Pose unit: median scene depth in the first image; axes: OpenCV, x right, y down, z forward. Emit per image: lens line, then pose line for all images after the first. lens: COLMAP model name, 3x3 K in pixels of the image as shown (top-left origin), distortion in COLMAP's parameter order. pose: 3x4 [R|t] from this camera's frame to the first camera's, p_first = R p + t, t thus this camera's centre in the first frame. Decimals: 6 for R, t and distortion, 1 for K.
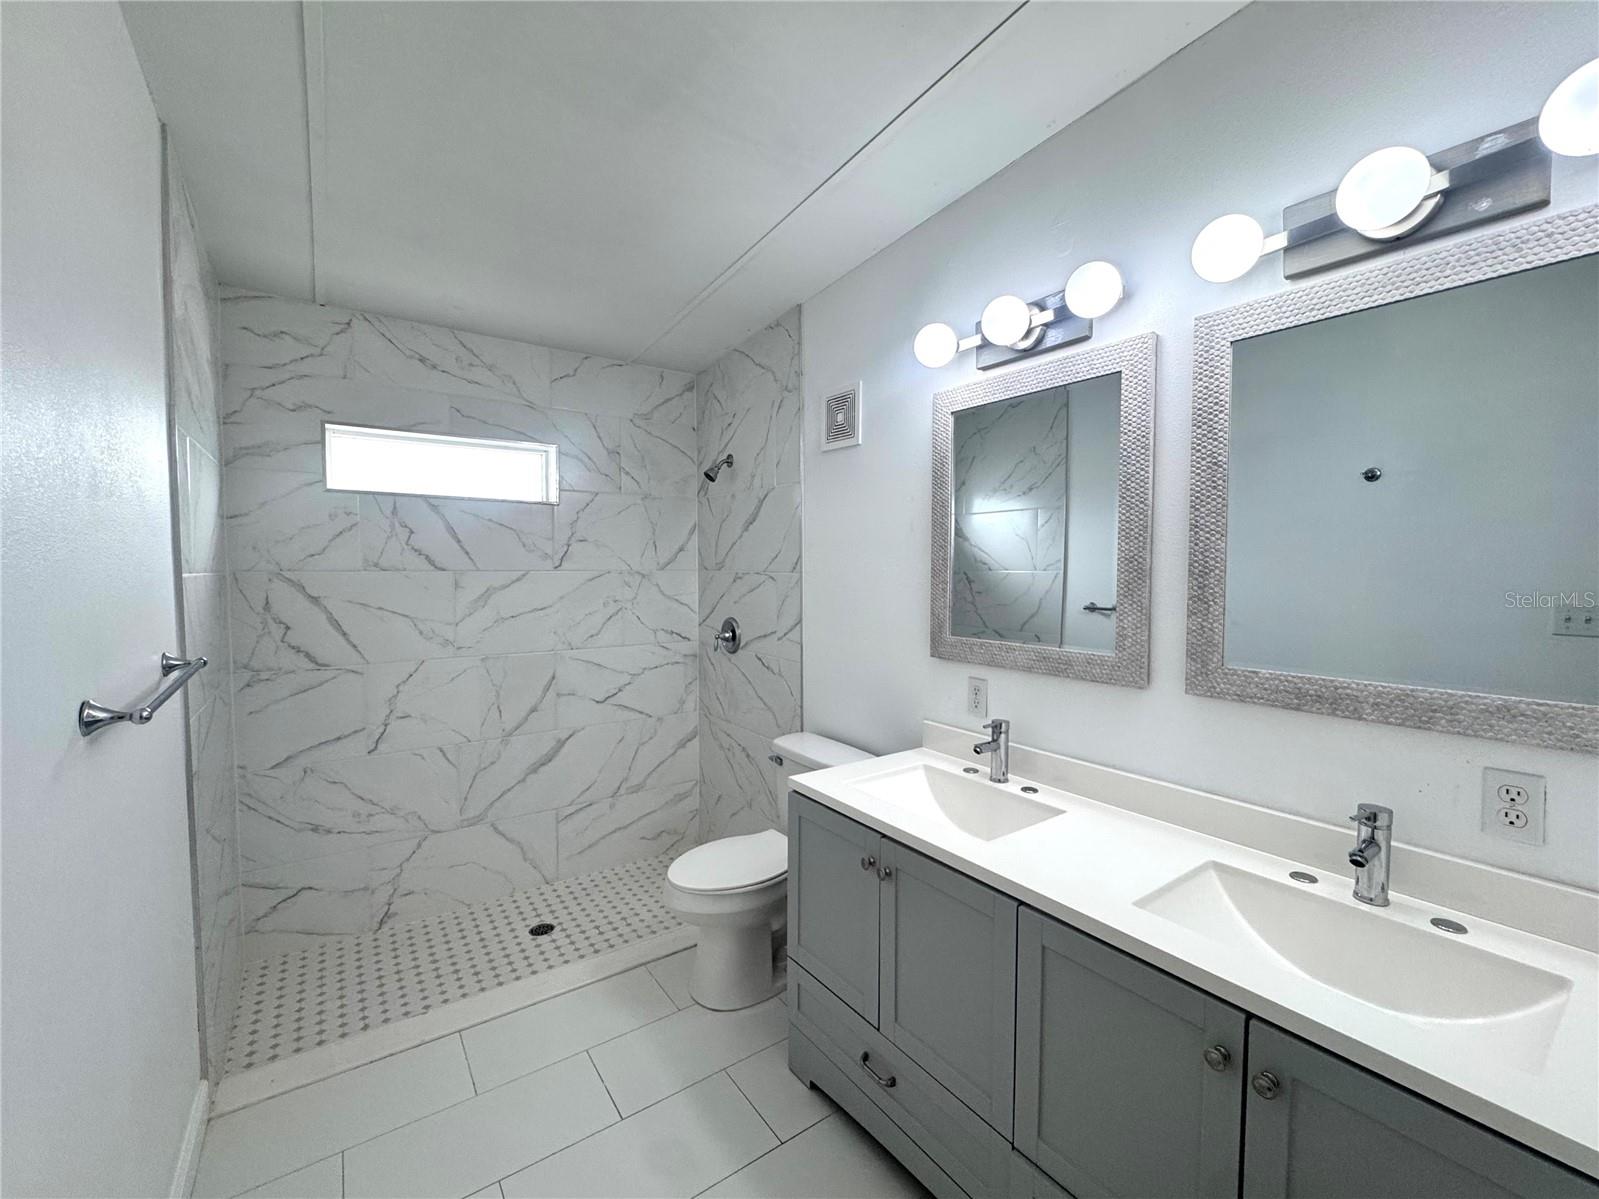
lens RADIAL K [[640.1, 0, 762.2], [0, 640.1, 592.4], [0, 0, 1]] dist [-0.002468, 0.000110]
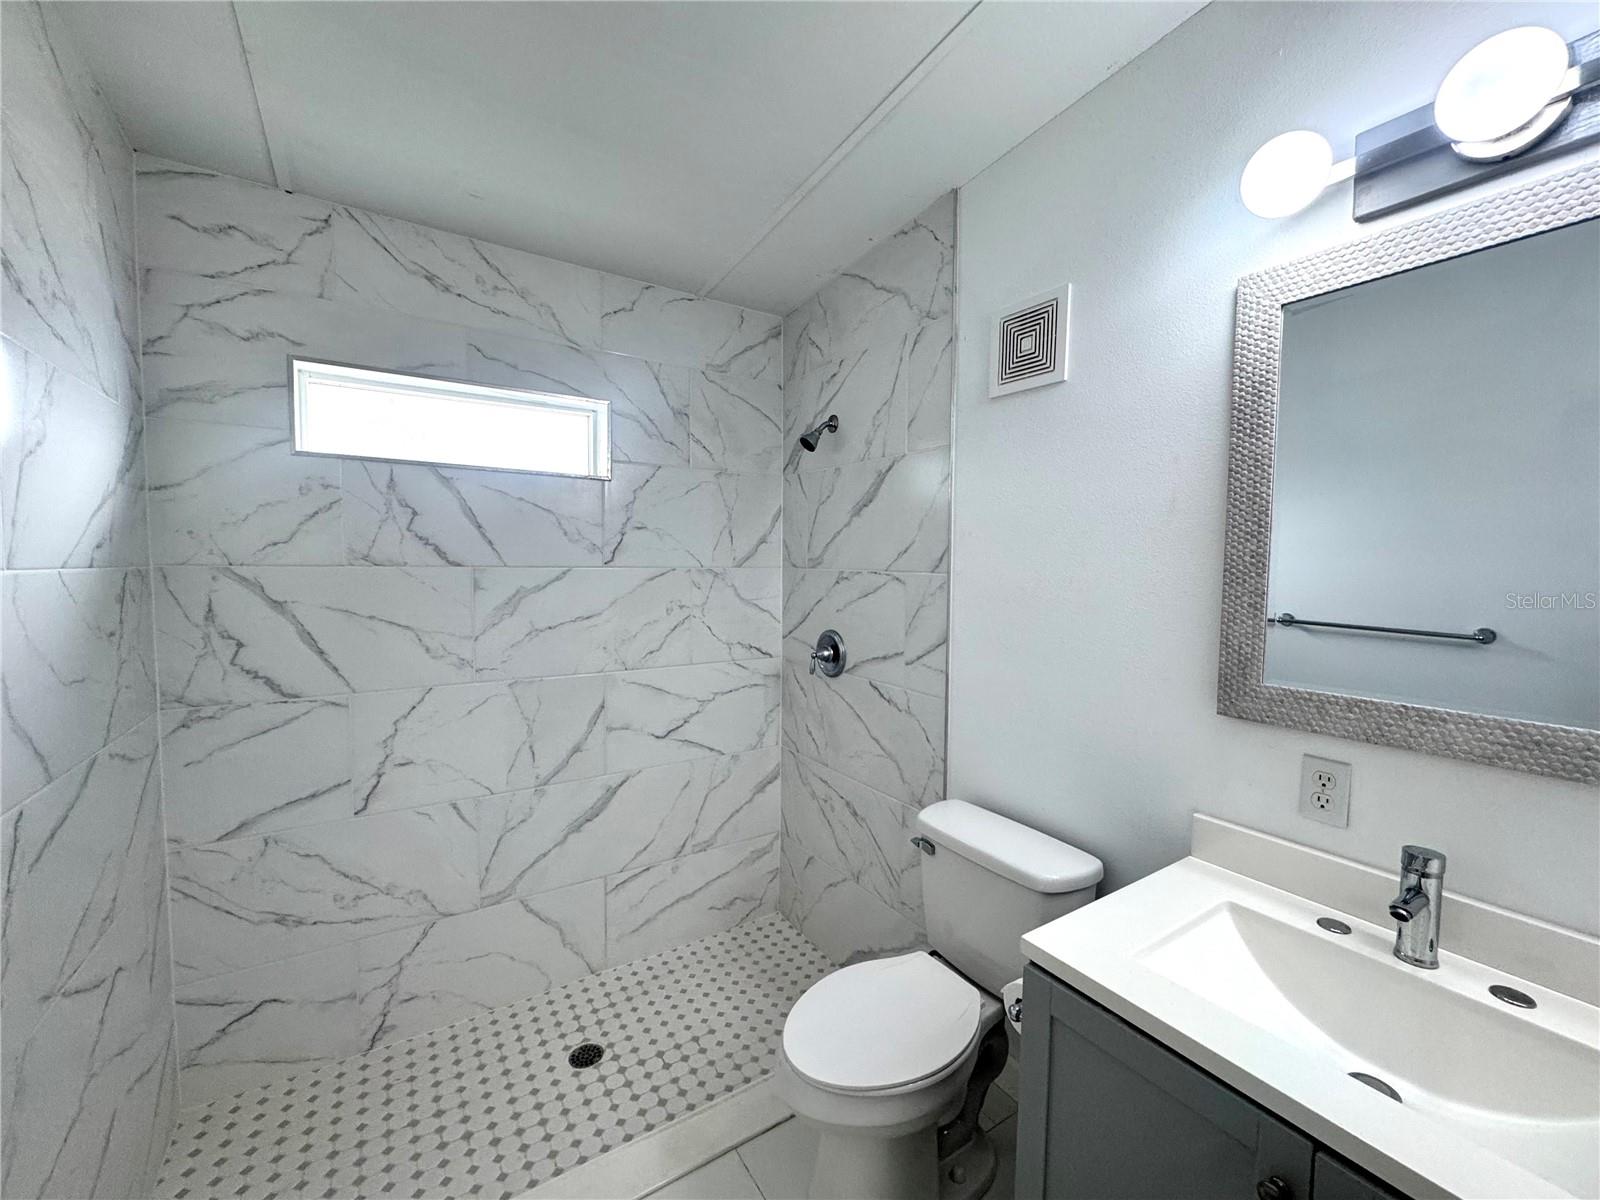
lens RADIAL K [[640.5, 0, 768.8], [0, 640.5, 597.2], [0, 0, 1]] dist [-0.002468, 0.000110]
pose [[0.998756, 0.010485, -0.048747, -0.104529], [-0.009825, 0.999857, 0.013763, -0.012024], [0.048884, -0.013267, 0.998716, 0.282537]]
